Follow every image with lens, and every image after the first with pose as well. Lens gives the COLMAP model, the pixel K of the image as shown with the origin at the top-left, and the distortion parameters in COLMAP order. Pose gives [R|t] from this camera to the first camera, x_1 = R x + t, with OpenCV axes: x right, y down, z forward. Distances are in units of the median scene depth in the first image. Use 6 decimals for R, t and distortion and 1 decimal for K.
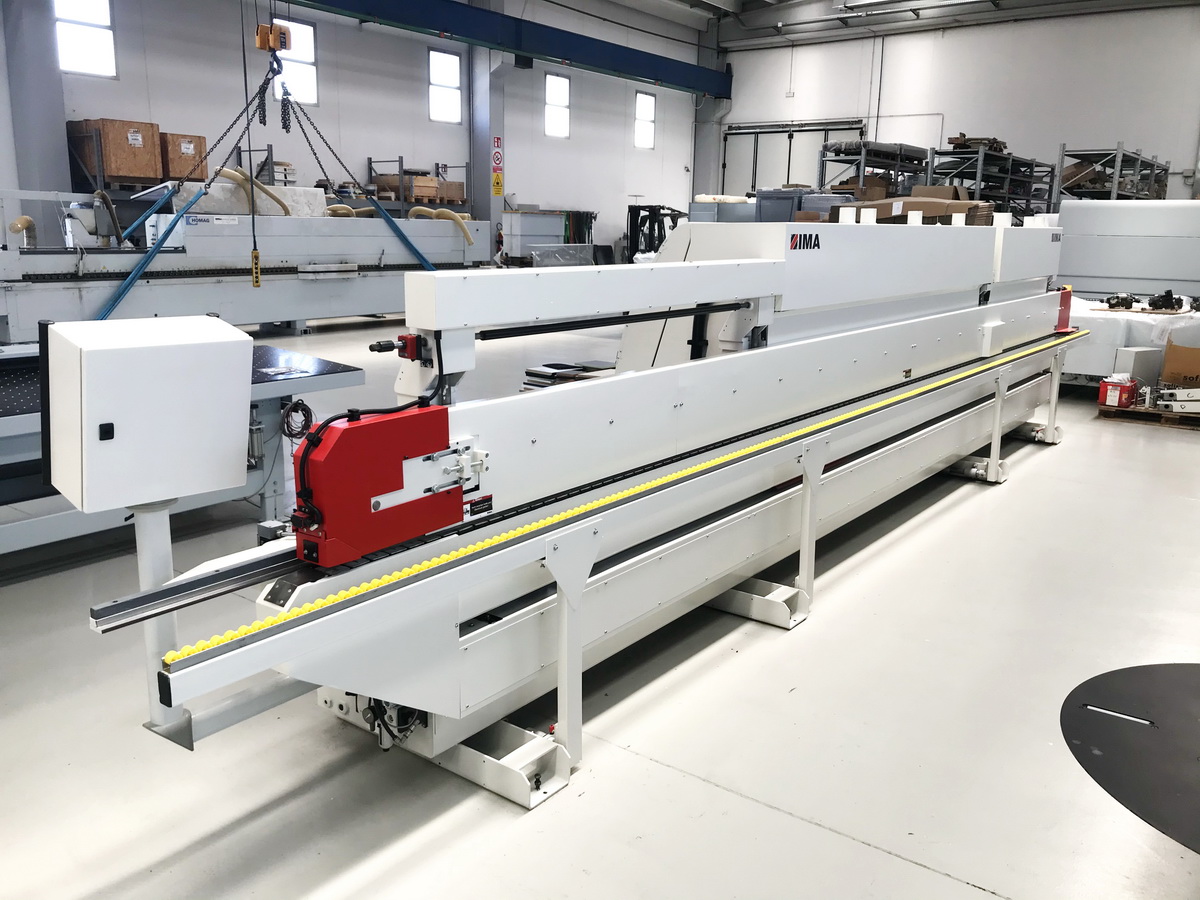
lens RADIAL K [[981.9, 0, 596.4], [0, 981.9, 443.7], [0, 0, 1]] dist [0.054599, -0.074698]
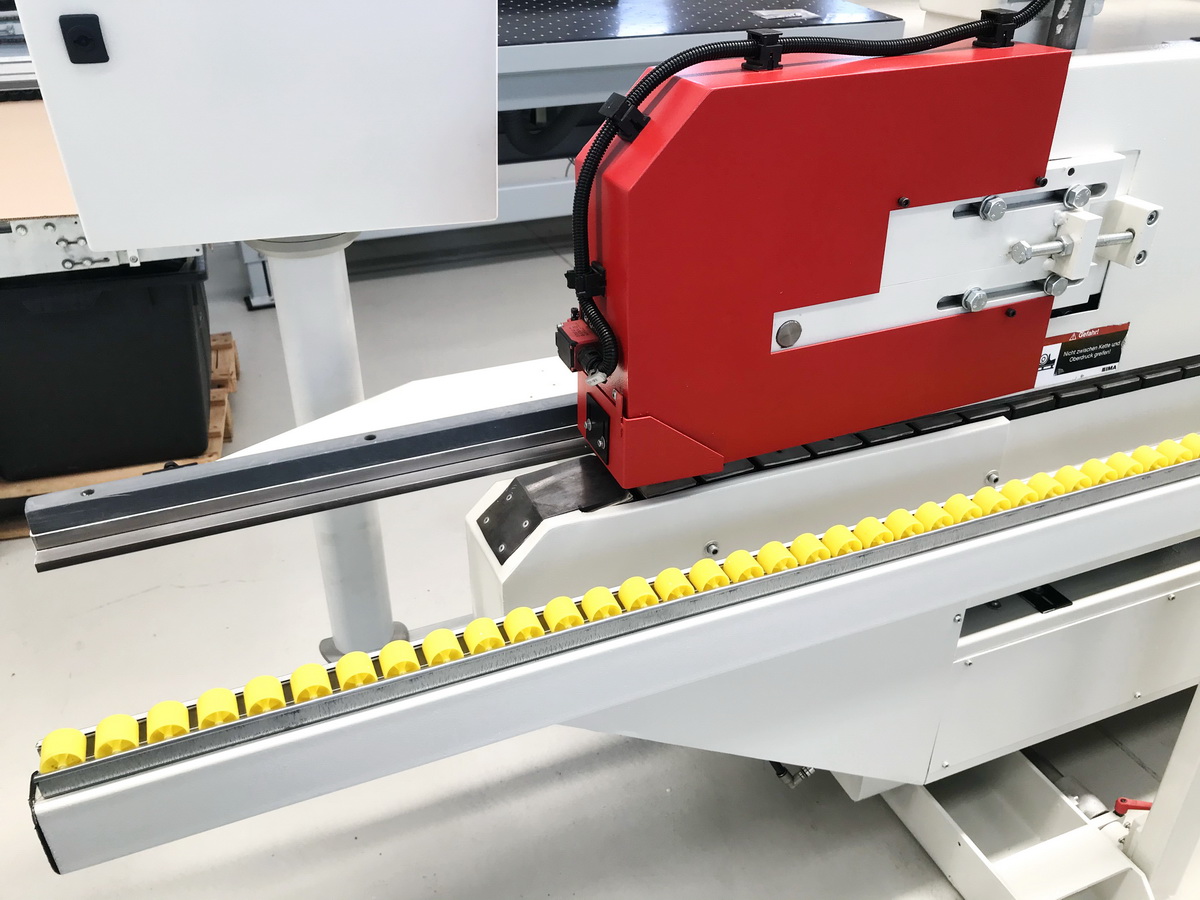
lens RADIAL K [[981.9, 0, 596.4], [0, 981.9, 443.7], [0, 0, 1]] dist [0.054599, -0.074698]
pose [[0.861059, 0.235093, -0.450897, -0.106468], [-0.095481, 0.945688, 0.310736, -0.002345], [0.499460, -0.224510, 0.836741, 0.614291]]
